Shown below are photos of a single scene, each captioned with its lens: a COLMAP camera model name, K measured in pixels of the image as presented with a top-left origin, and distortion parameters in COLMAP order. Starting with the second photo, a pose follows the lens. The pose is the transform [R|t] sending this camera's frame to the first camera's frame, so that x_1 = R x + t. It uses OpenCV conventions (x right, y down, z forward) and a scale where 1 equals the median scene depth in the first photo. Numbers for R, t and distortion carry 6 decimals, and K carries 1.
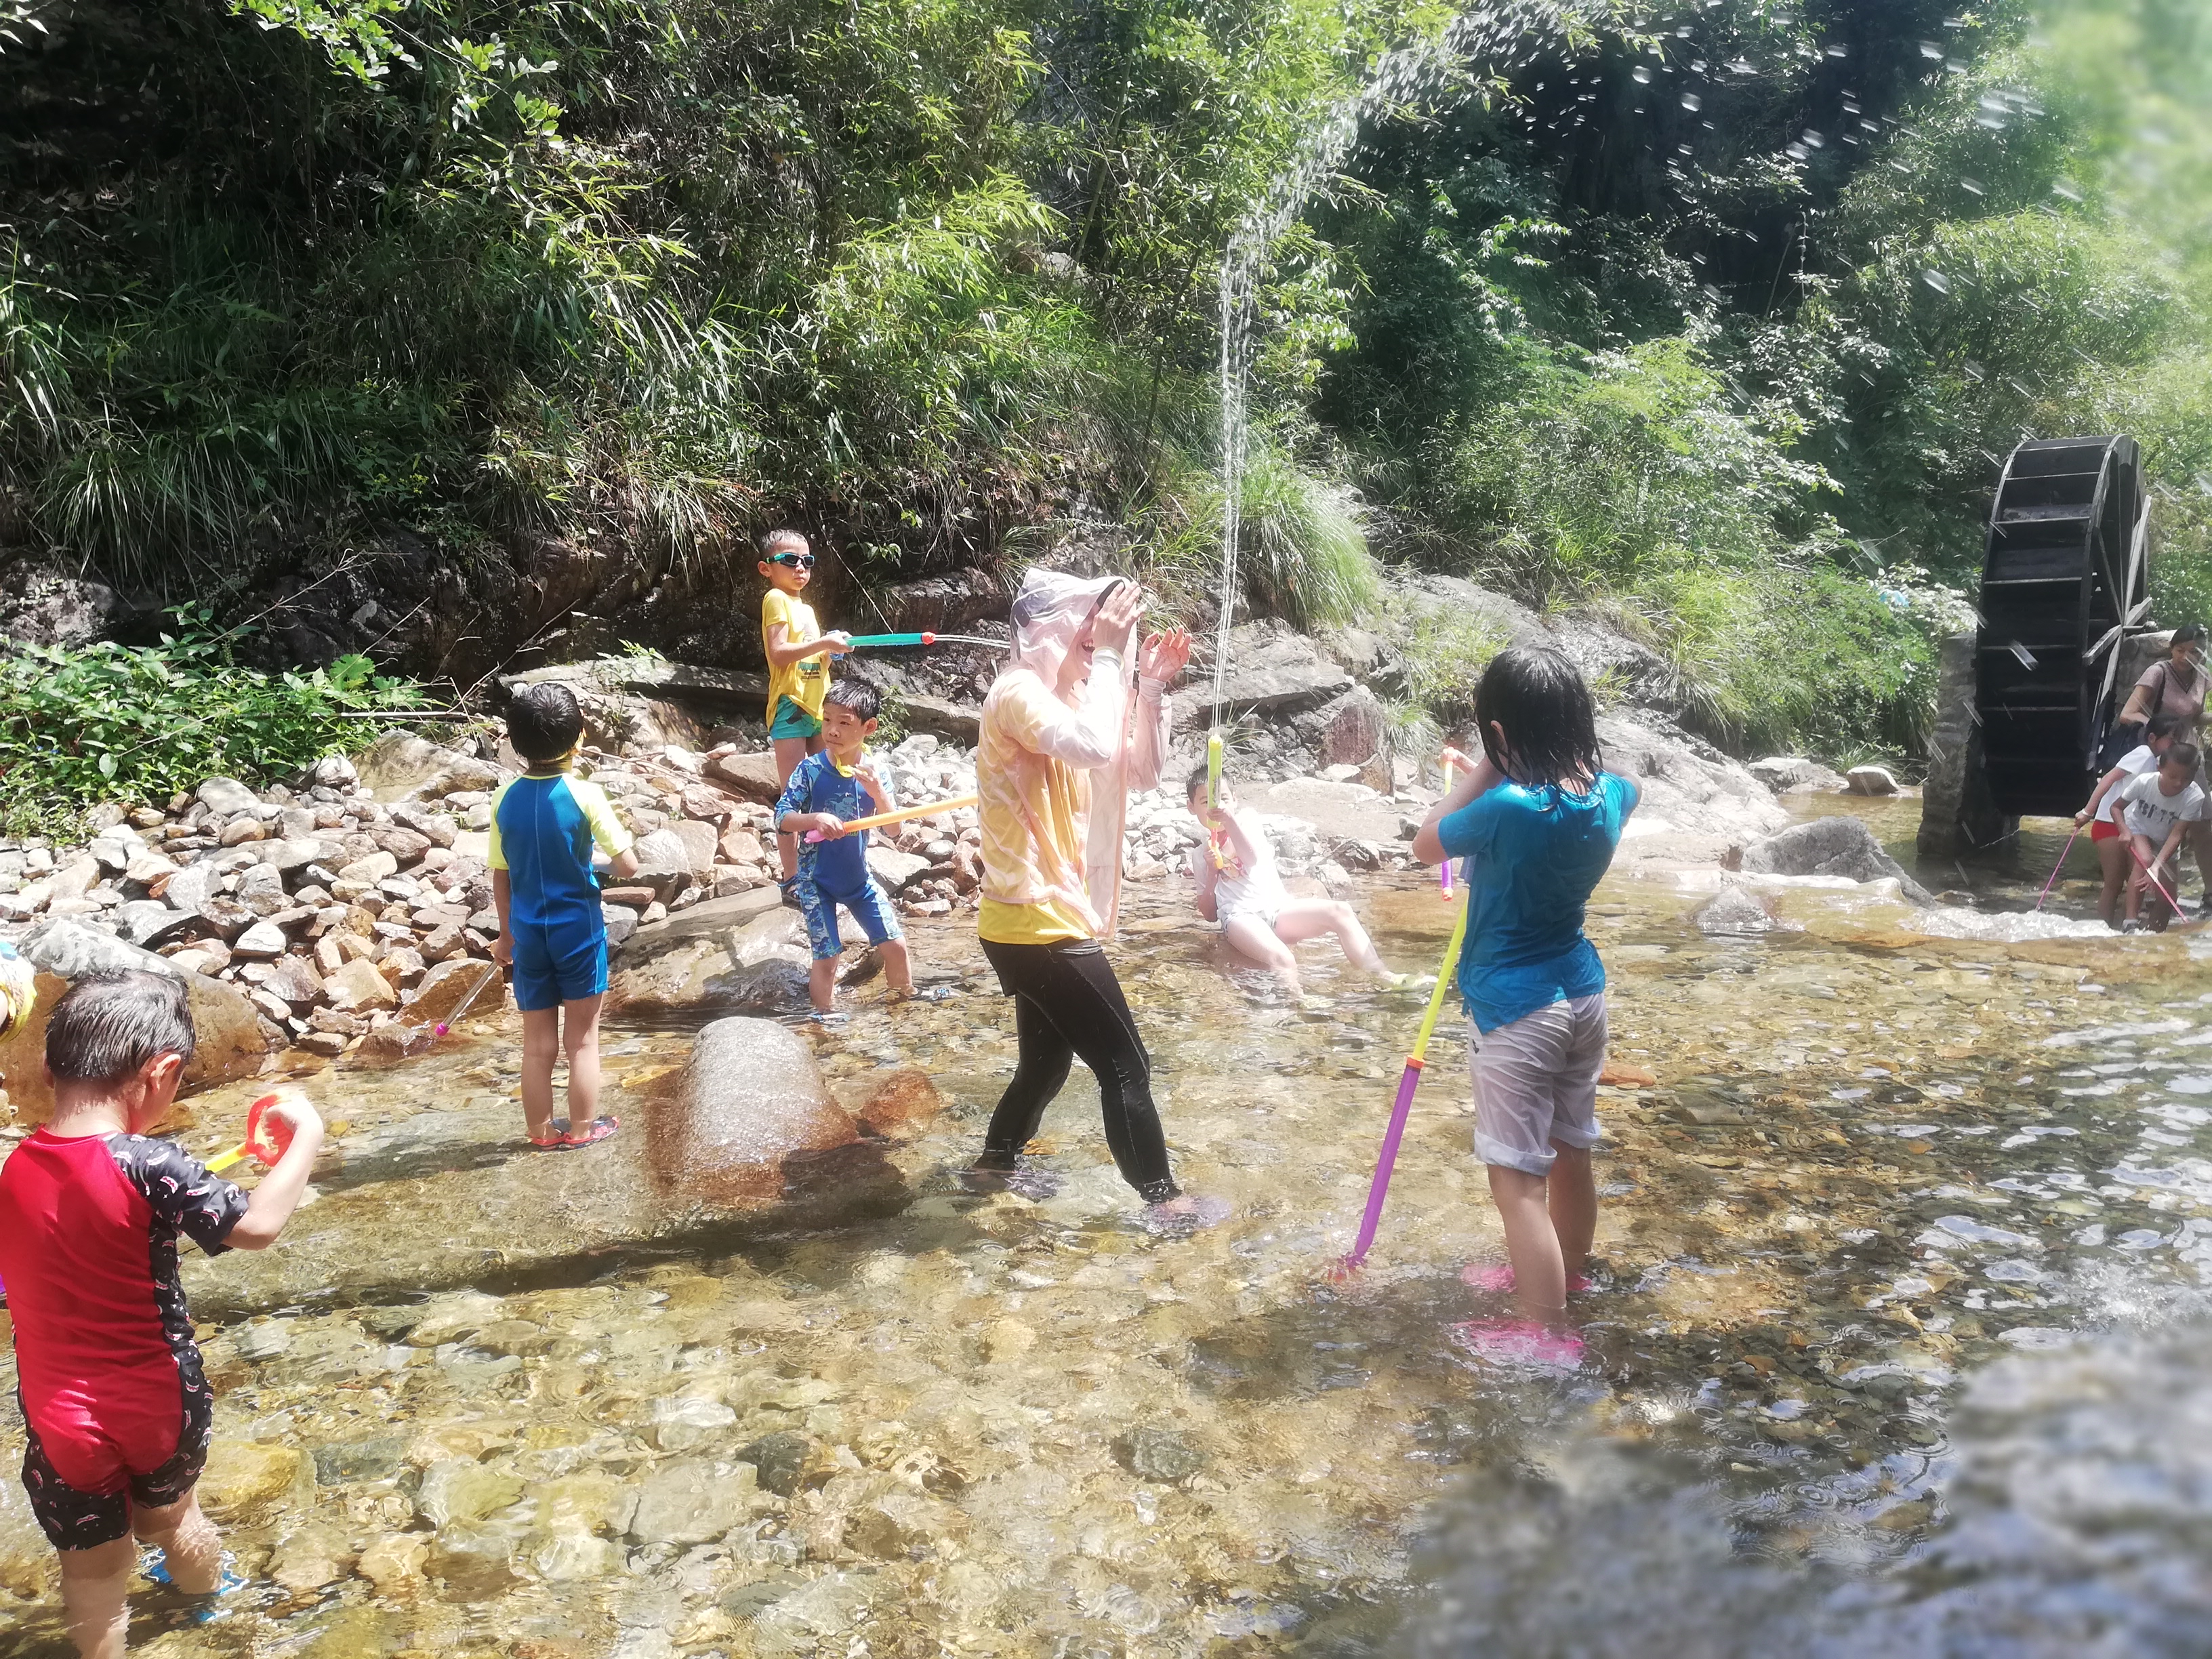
lens RADIAL K [[1608.6, 0, 1101.3], [0, 1608.6, 831.9], [0, 0, 1]] dist [0.054048, -0.083331]
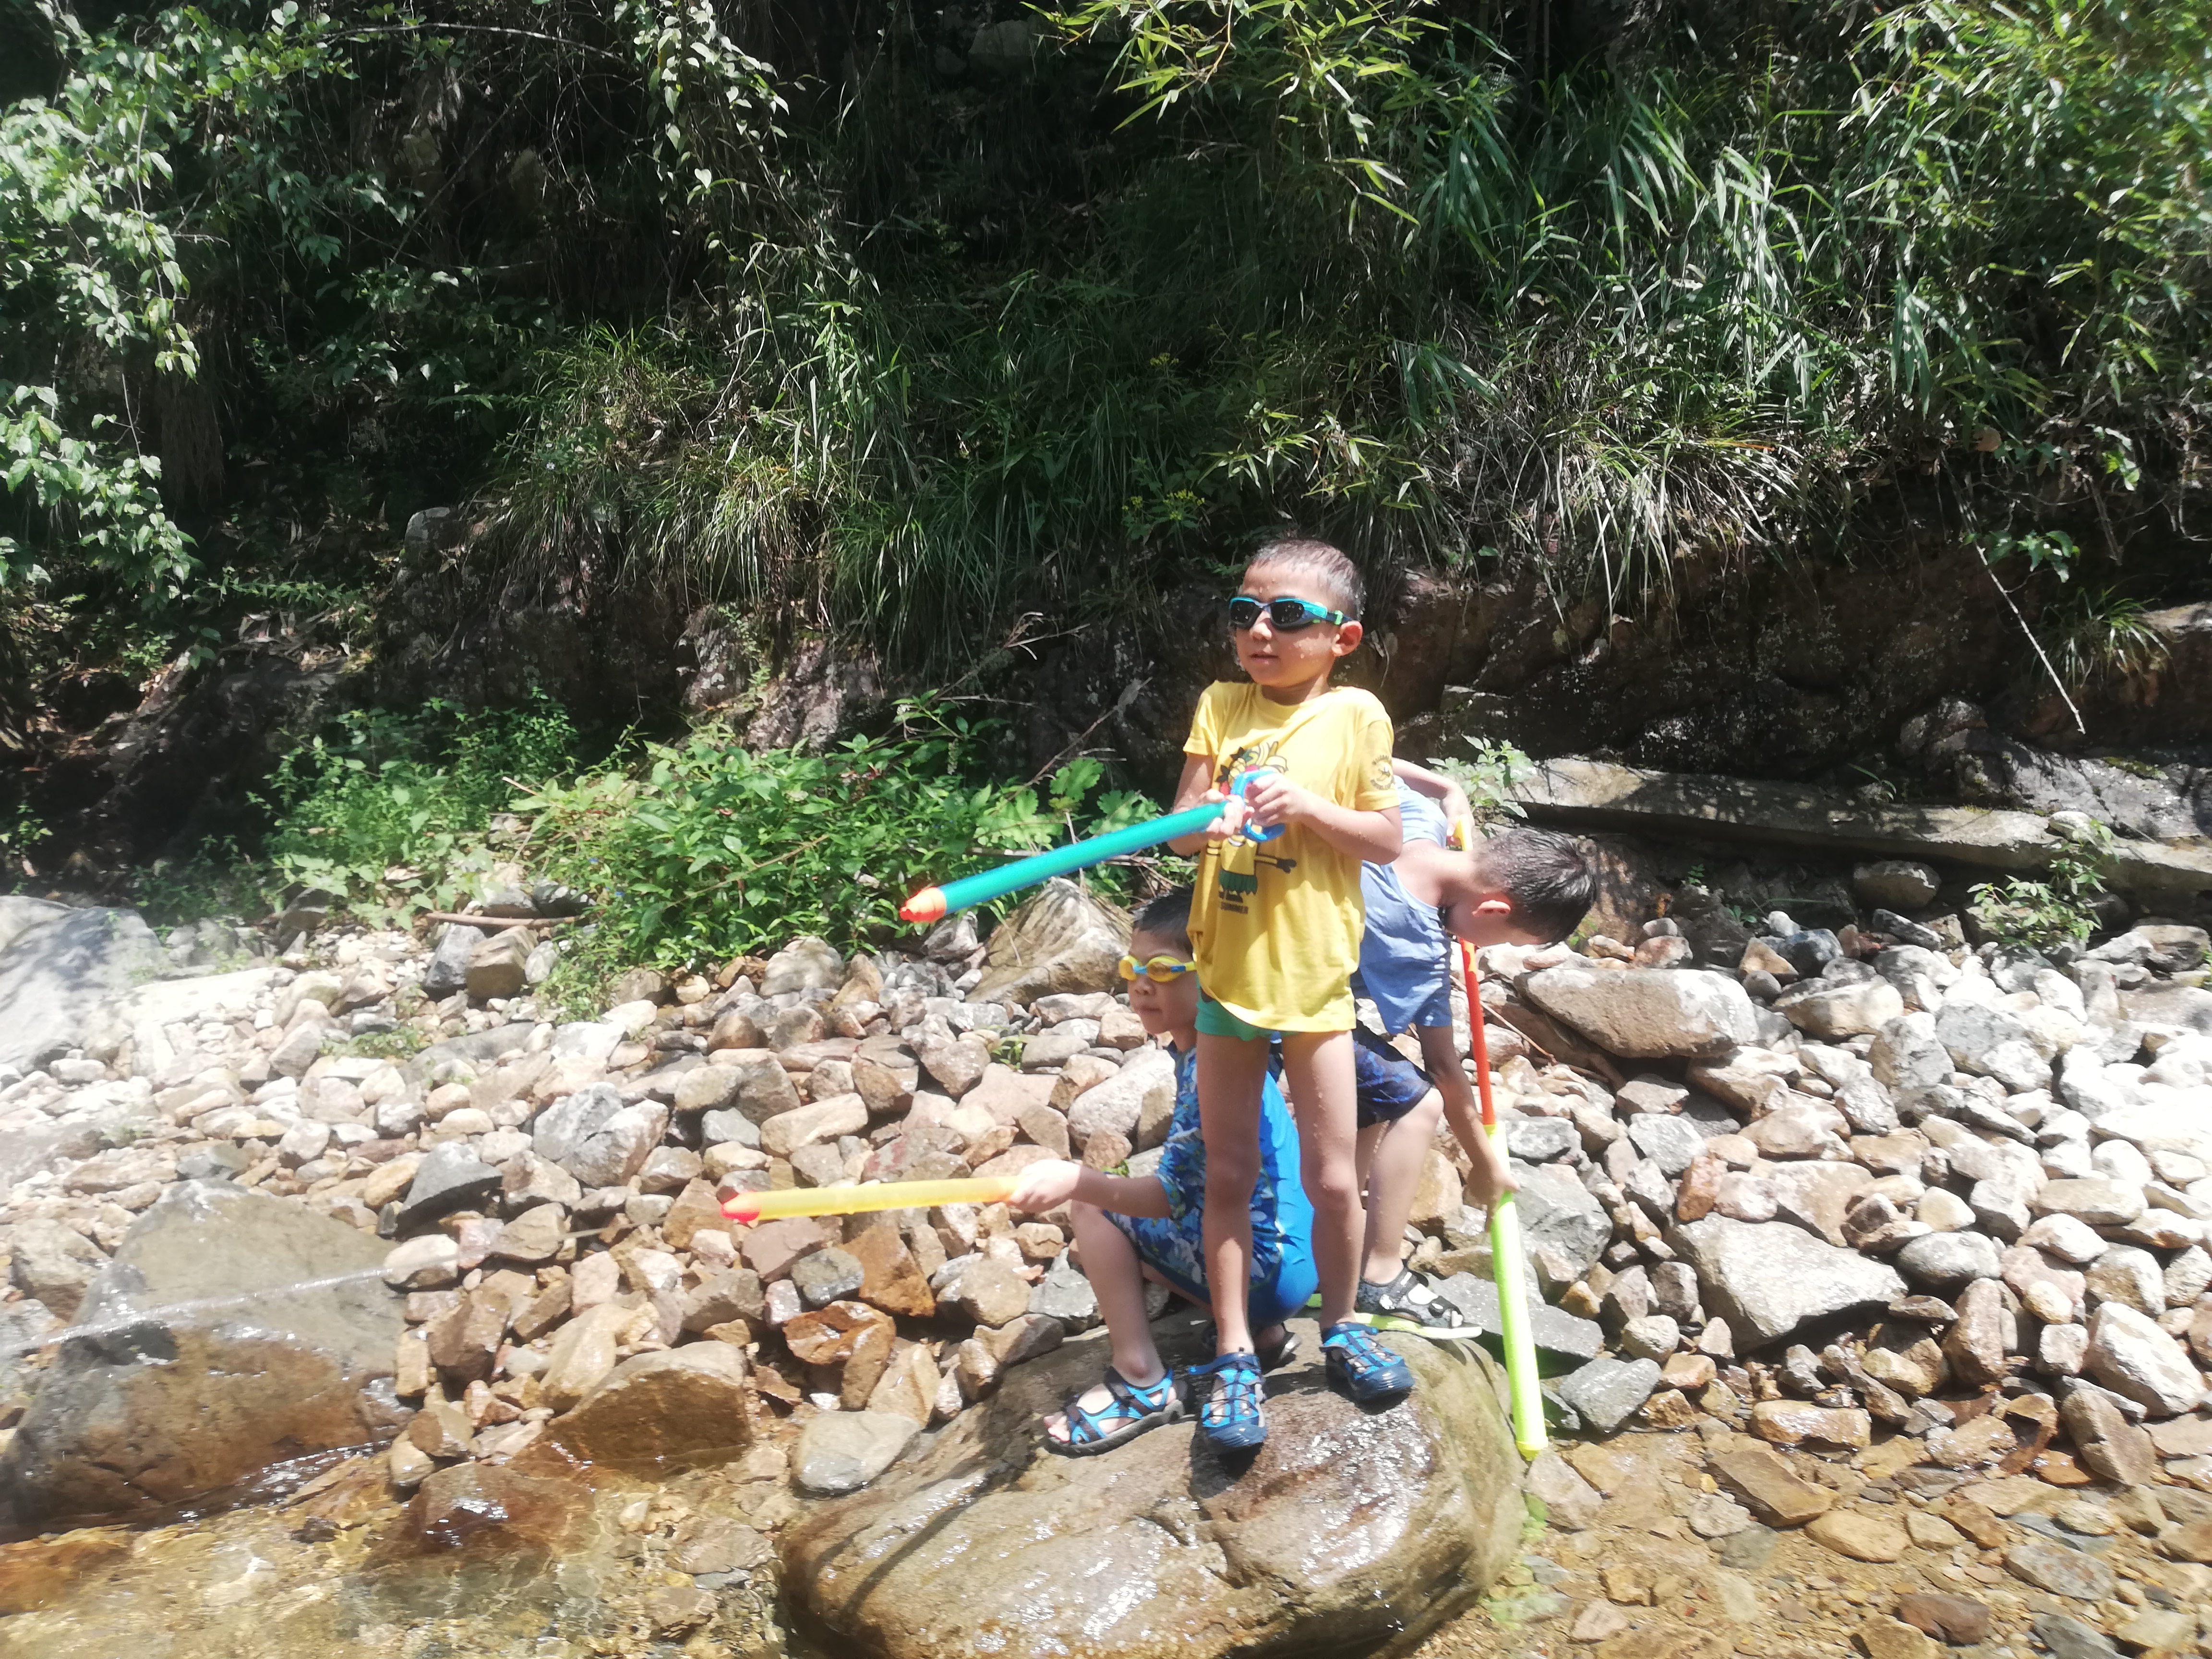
lens RADIAL K [[1655.4, 0, 1109.5], [0, 1655.4, 819.7], [0, 0, 1]] dist [0.053000, -0.076588]
pose [[0.588644, 0.062995, -0.805934, 0.106686], [-0.073844, 0.996981, 0.023992, -0.090465], [0.805012, 0.045391, 0.591519, 0.523416]]
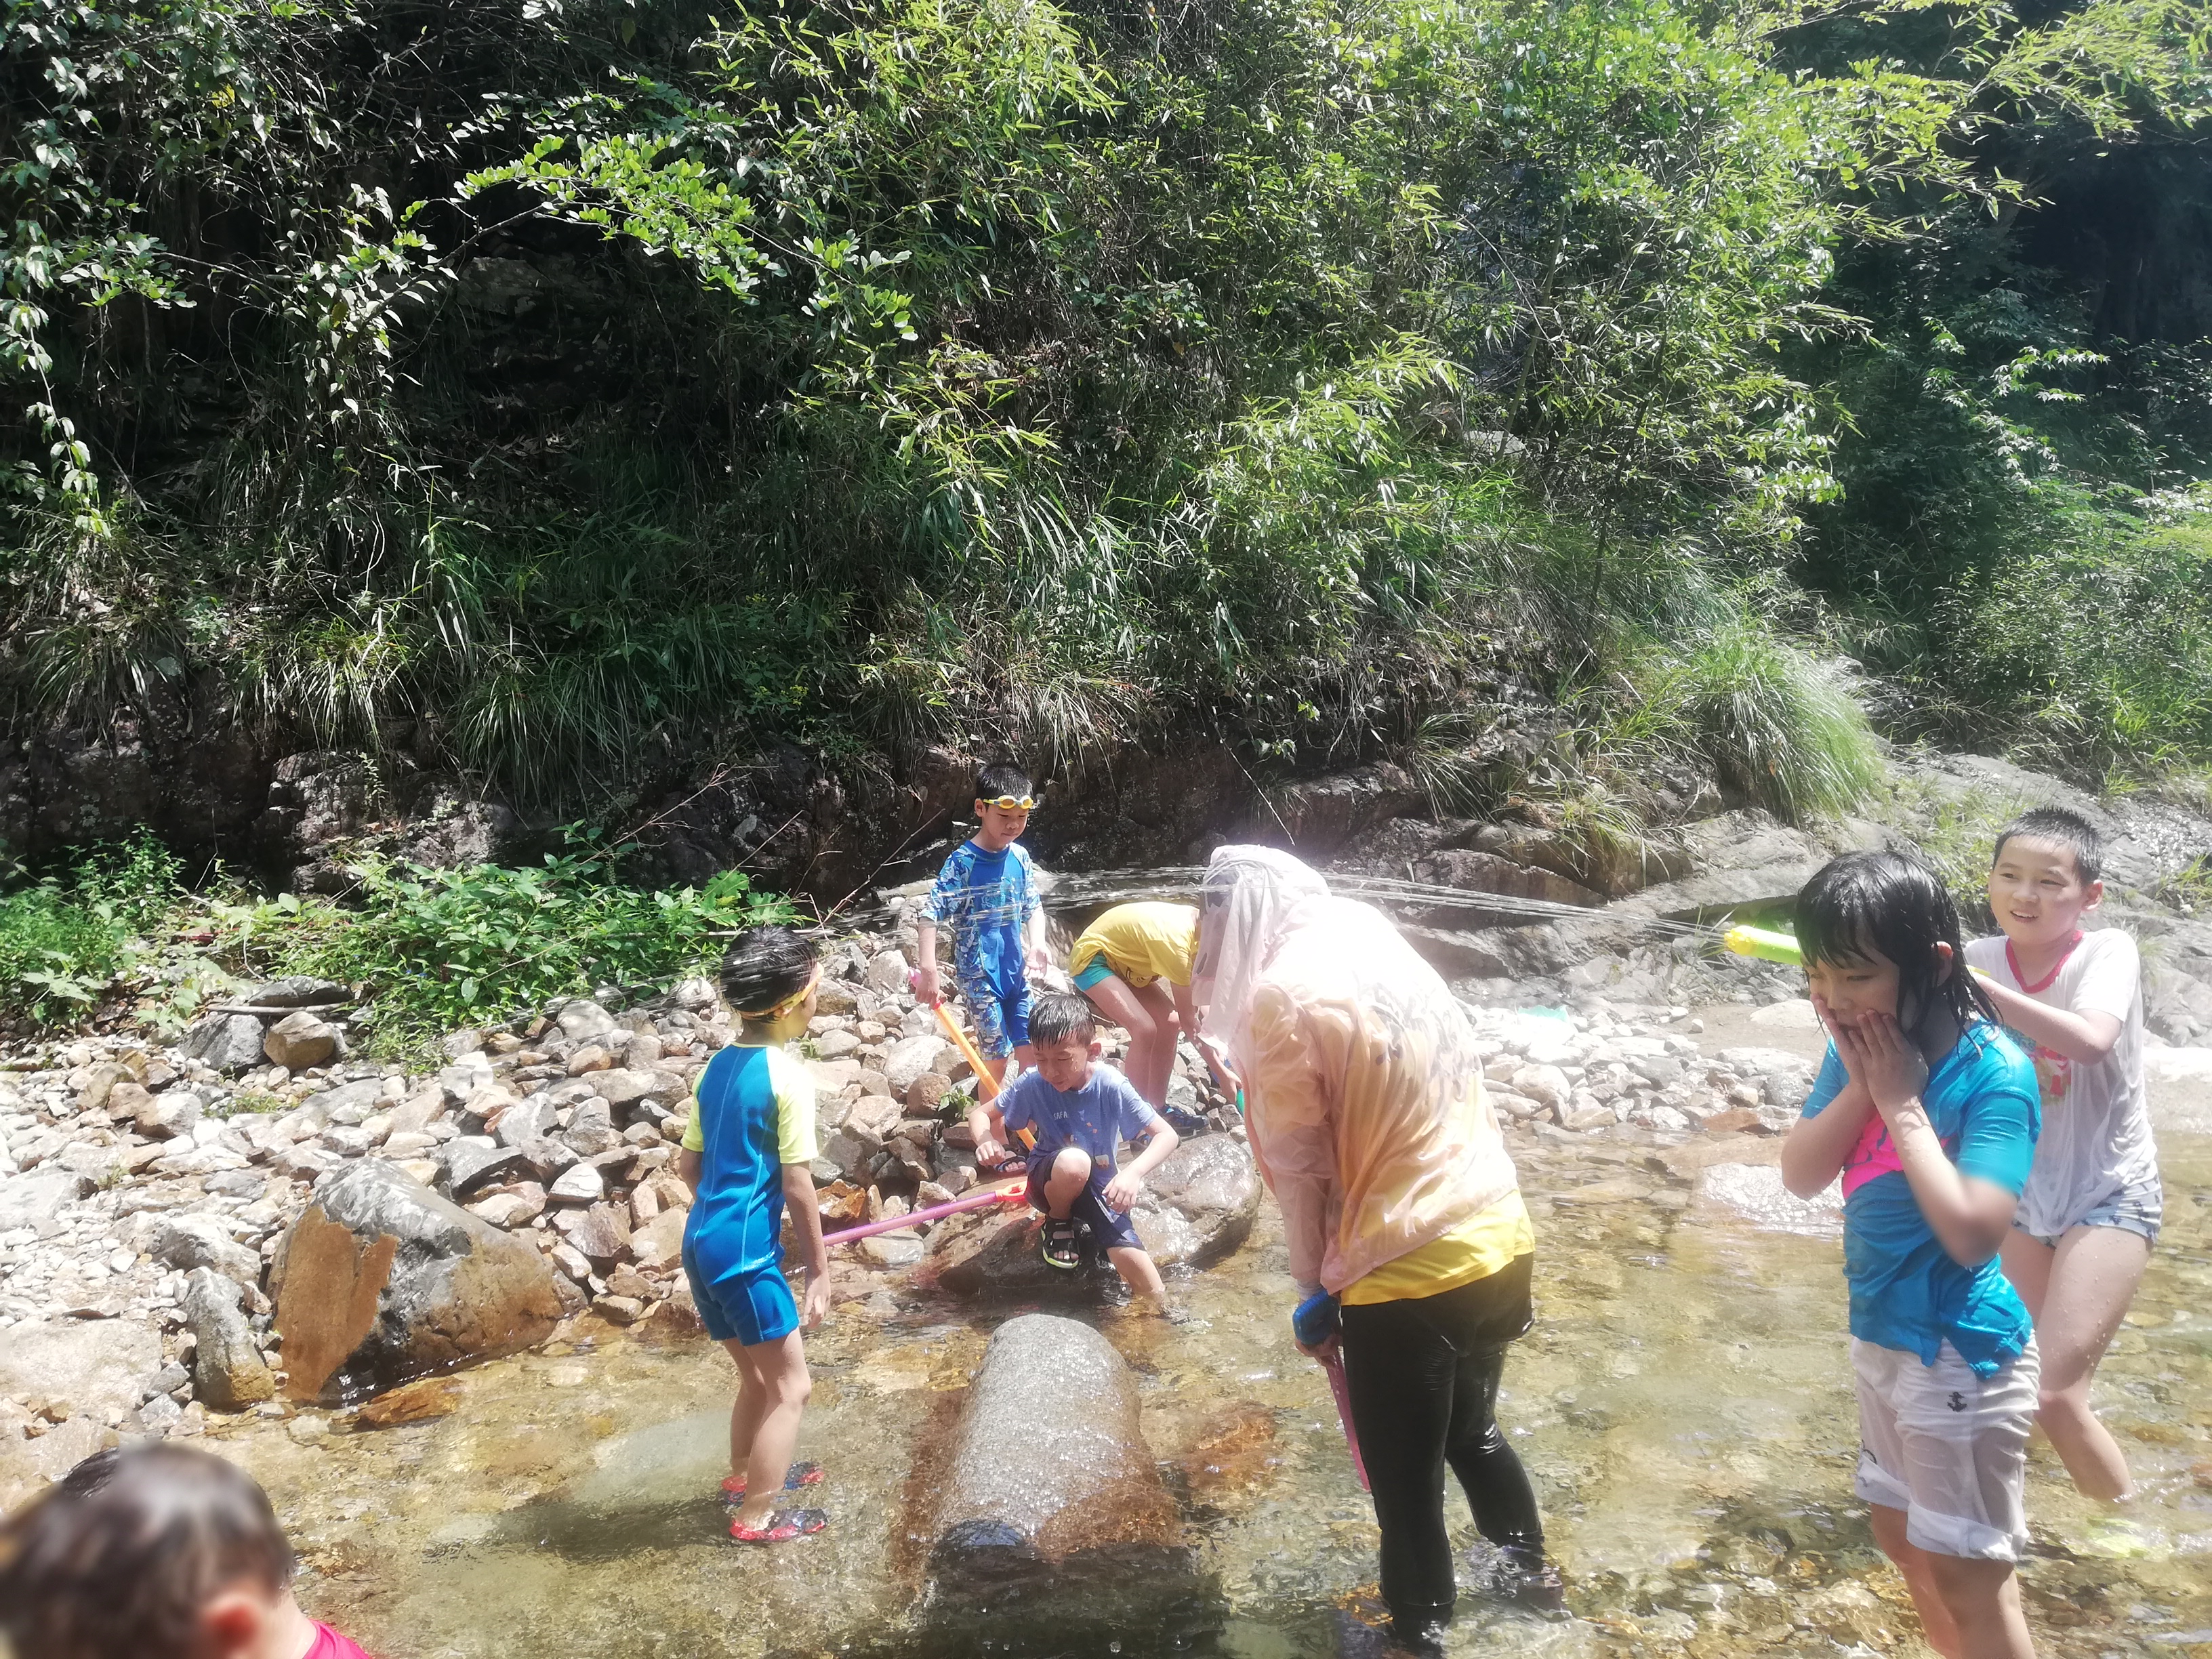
lens RADIAL K [[1655.4, 0, 1109.5], [0, 1655.4, 819.7], [0, 0, 1]] dist [0.053000, -0.076588]
pose [[0.963674, -0.020306, -0.266309, 0.020416], [-0.014164, 0.991817, -0.126879, -0.015036], [0.266706, 0.126042, 0.955500, 0.095576]]
